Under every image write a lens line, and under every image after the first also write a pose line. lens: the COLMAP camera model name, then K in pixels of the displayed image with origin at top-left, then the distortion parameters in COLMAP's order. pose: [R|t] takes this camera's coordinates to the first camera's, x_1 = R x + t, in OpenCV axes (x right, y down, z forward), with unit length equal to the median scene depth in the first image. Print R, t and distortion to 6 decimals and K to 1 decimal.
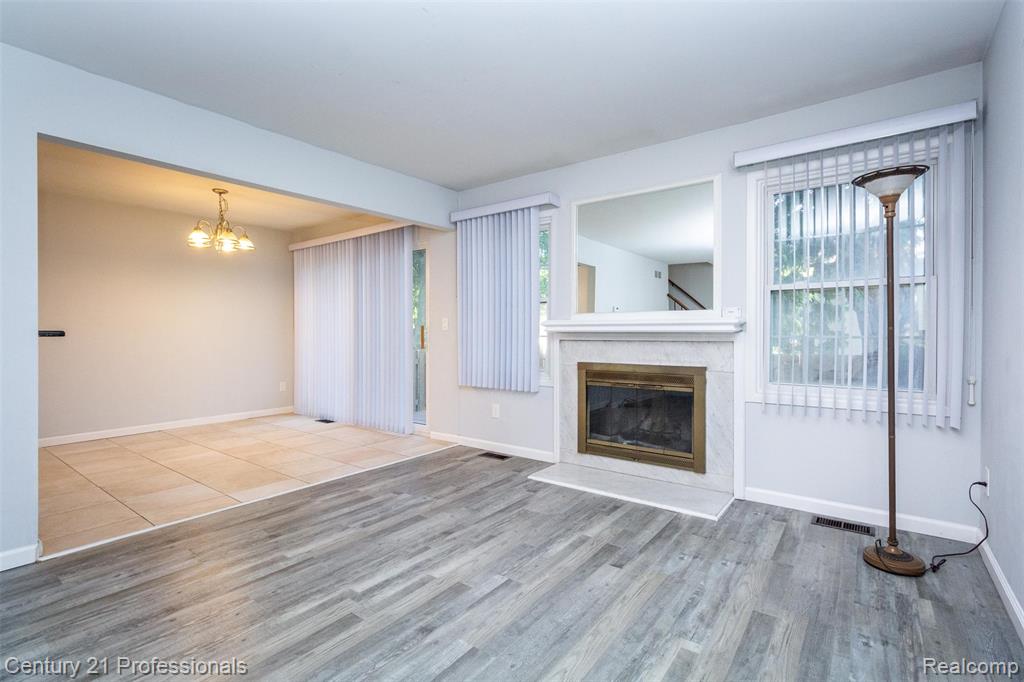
lens RADIAL K [[477.7, 0, 512.5], [0, 477.7, 338.4], [0, 0, 1]] dist [0.004900, 0.000674]
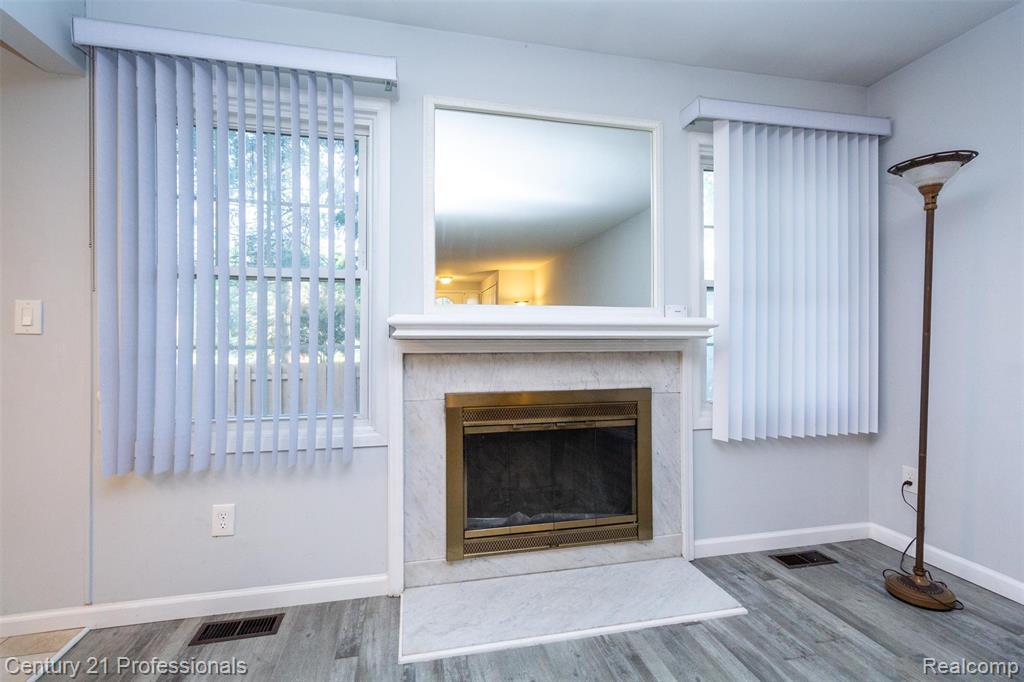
lens RADIAL K [[477.7, 0, 514.6], [0, 477.7, 341.2], [0, 0, 1]] dist [0.004900, 0.000674]
pose [[0.643990, -0.001639, 0.765032, -0.266959], [0.010135, 0.999928, -0.006390, -0.006869], [-0.764967, 0.011868, 0.643960, 0.690054]]
